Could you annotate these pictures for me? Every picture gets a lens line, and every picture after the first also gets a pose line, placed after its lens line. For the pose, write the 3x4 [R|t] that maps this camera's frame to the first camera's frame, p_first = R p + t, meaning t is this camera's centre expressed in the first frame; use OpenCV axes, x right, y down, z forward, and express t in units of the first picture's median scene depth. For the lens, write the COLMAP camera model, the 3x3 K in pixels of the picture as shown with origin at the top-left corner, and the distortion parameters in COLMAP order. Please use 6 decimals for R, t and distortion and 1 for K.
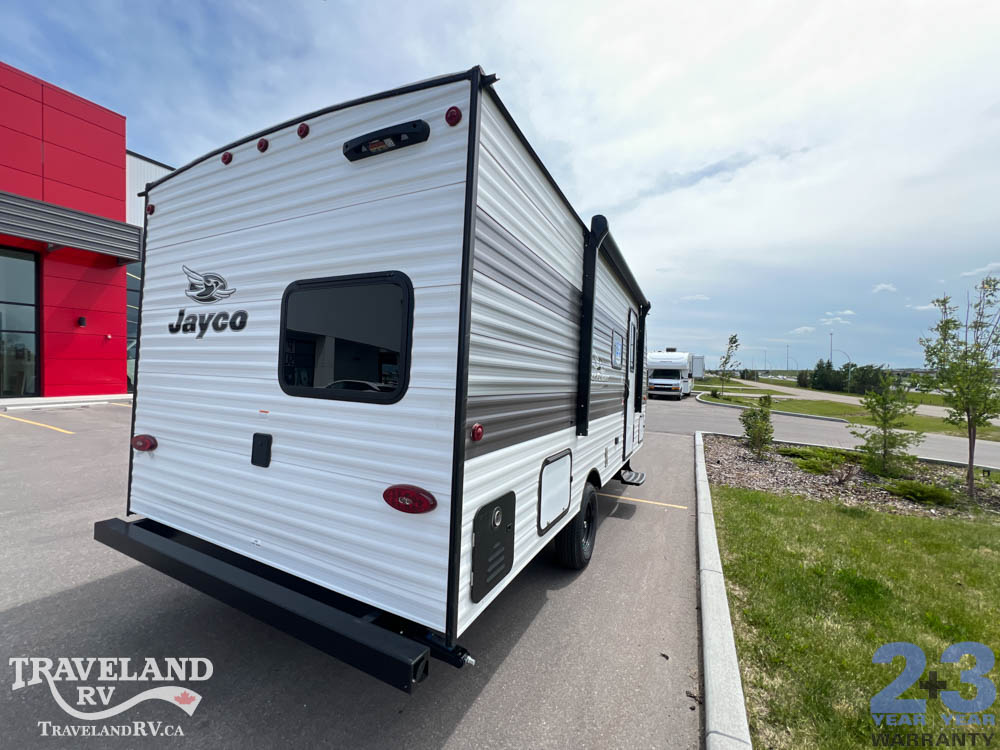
lens RADIAL K [[398.4, 0, 498.4], [0, 398.4, 374.0], [0, 0, 1]] dist [-0.000471, 0.000402]
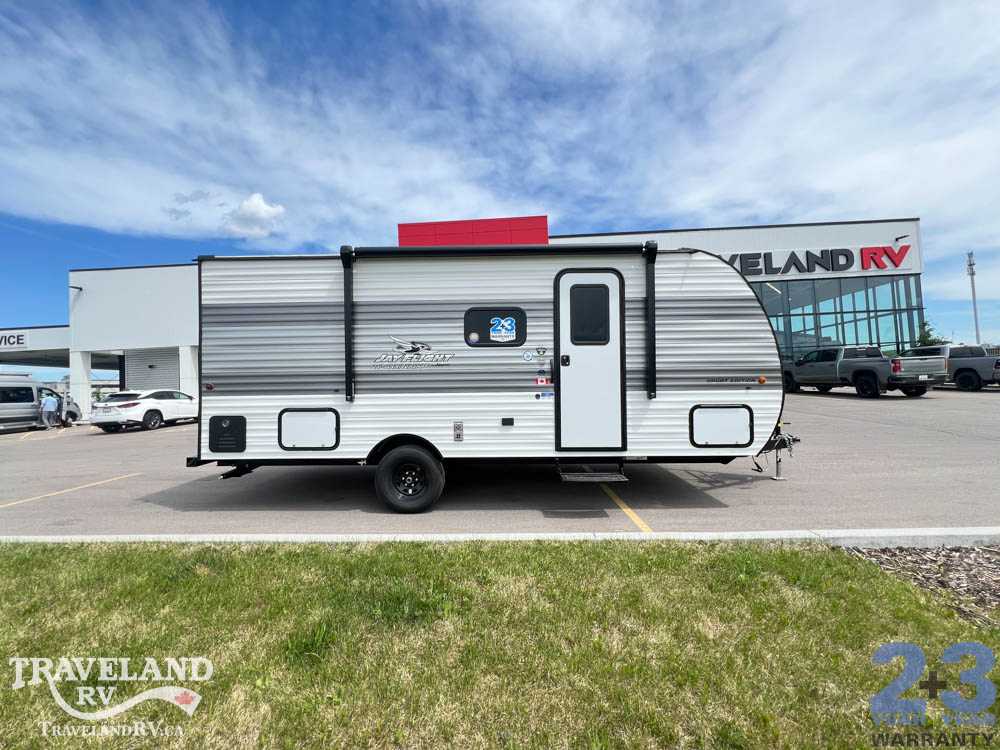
lens RADIAL K [[398.4, 0, 498.4], [0, 398.4, 374.0], [0, 0, 1]] dist [-0.000471, 0.000402]
pose [[0.436117, -0.064573, -0.897570, 2.046250], [0.041108, 0.997811, -0.051811, 0.180214], [0.898951, -0.014301, 0.437816, 1.010804]]
